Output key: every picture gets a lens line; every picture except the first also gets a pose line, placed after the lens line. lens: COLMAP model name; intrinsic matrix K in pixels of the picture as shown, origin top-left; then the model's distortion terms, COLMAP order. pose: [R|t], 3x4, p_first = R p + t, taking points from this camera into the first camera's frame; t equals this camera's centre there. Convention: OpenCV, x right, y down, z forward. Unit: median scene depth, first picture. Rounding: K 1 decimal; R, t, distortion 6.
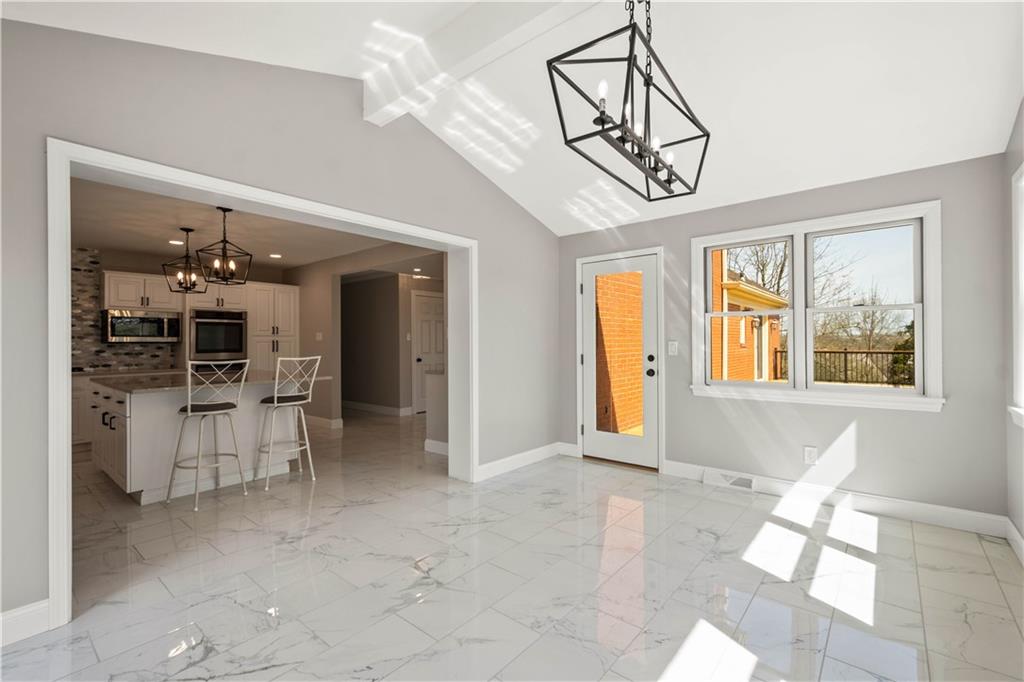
lens RADIAL K [[458.9, 0, 508.6], [0, 458.9, 339.5], [0, 0, 1]] dist [0.005178, 0.000429]
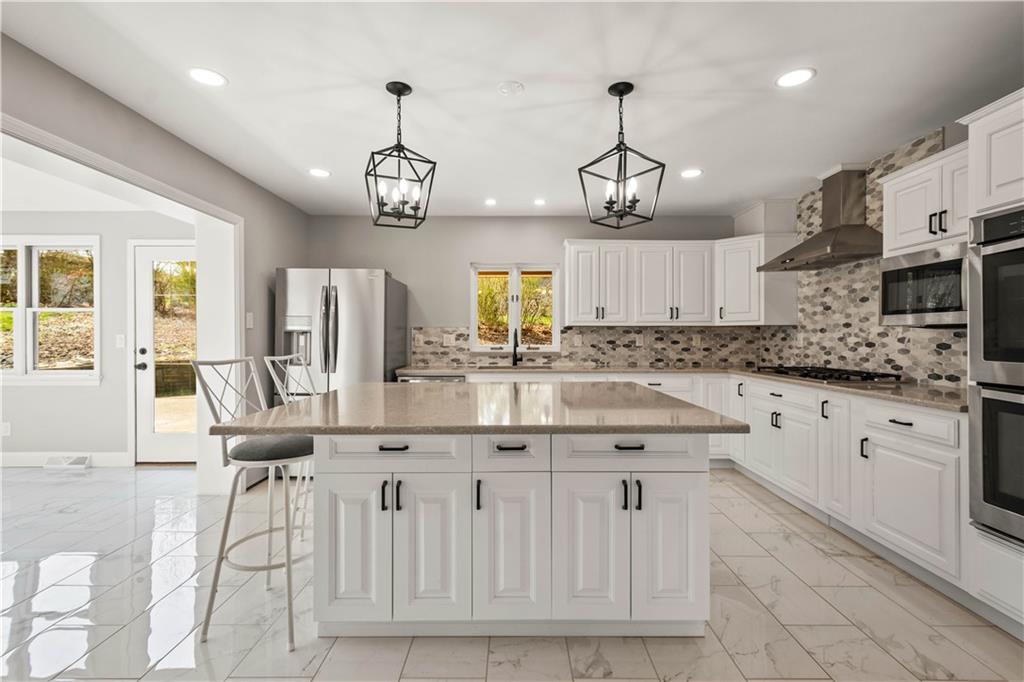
lens RADIAL K [[458.9, 0, 516.1], [0, 458.9, 338.9], [0, 0, 1]] dist [0.005178, 0.000429]
pose [[-0.753808, 0.011791, -0.656989, -0.241278], [0.010545, 0.999927, 0.005846, 0.010655], [0.657010, -0.002521, -0.753878, 1.009580]]
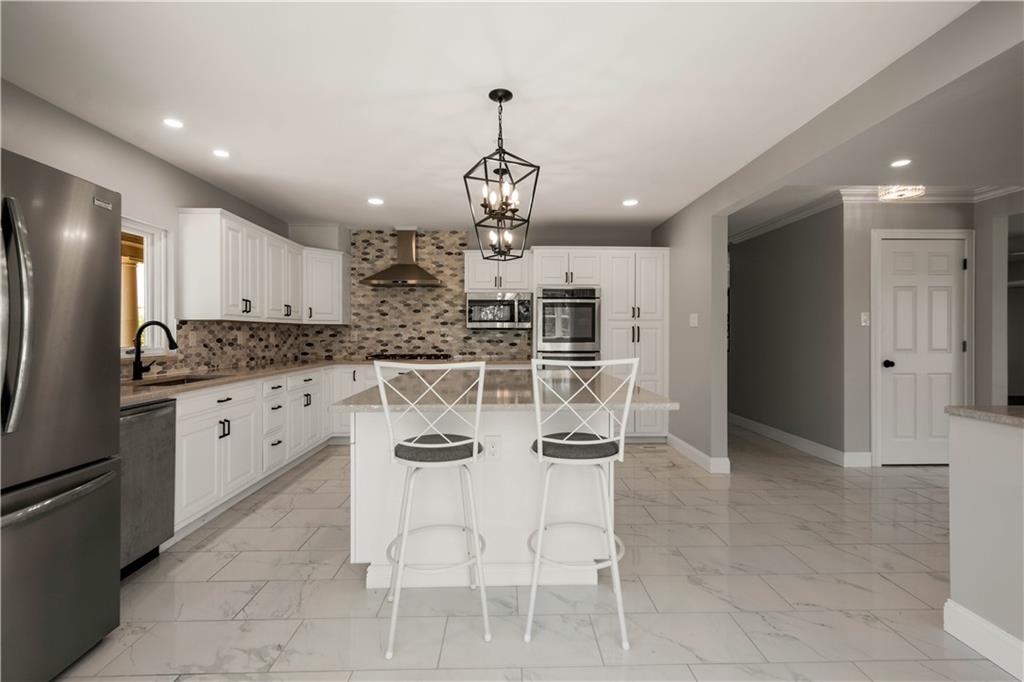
lens RADIAL K [[458.9, 0, 516.1], [0, 458.9, 334.6], [0, 0, 1]] dist [0.005178, 0.000429]
pose [[0.675150, 0.009263, -0.737622, -0.116480], [0.000279, 0.999918, 0.012813, 0.006162], [0.737680, -0.008856, 0.675092, 0.413493]]
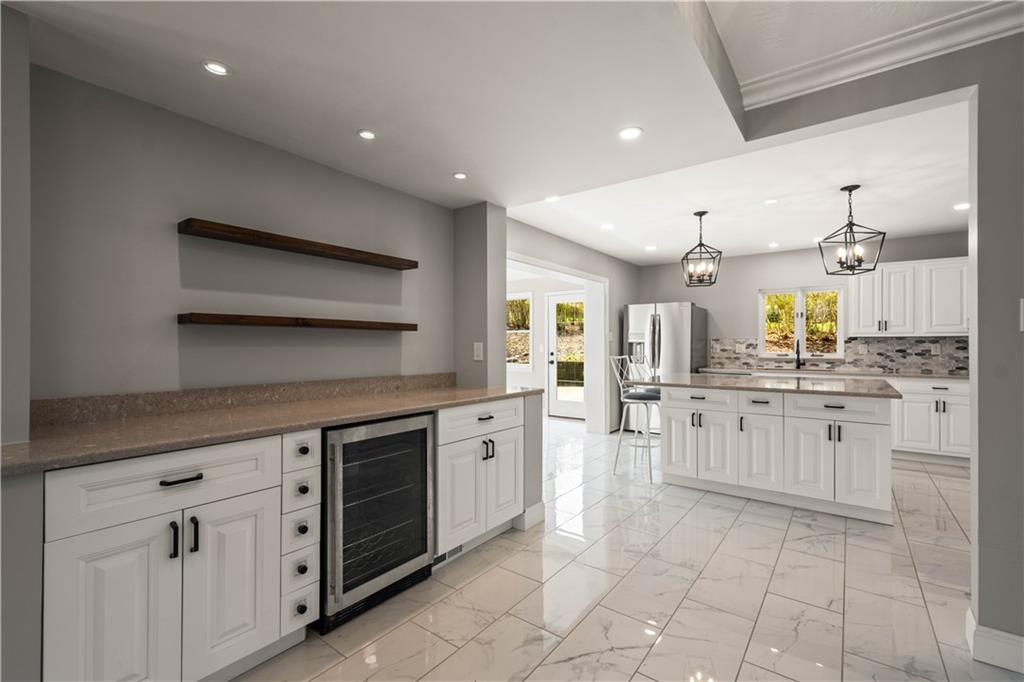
lens RADIAL K [[458.9, 0, 505.8], [0, 458.9, 343.8], [0, 0, 1]] dist [0.005178, 0.000429]
pose [[-0.998027, 0.008075, -0.062260, -0.073701], [0.008690, 0.999916, -0.009624, 0.010759], [0.062177, -0.010146, -0.998014, 1.348575]]
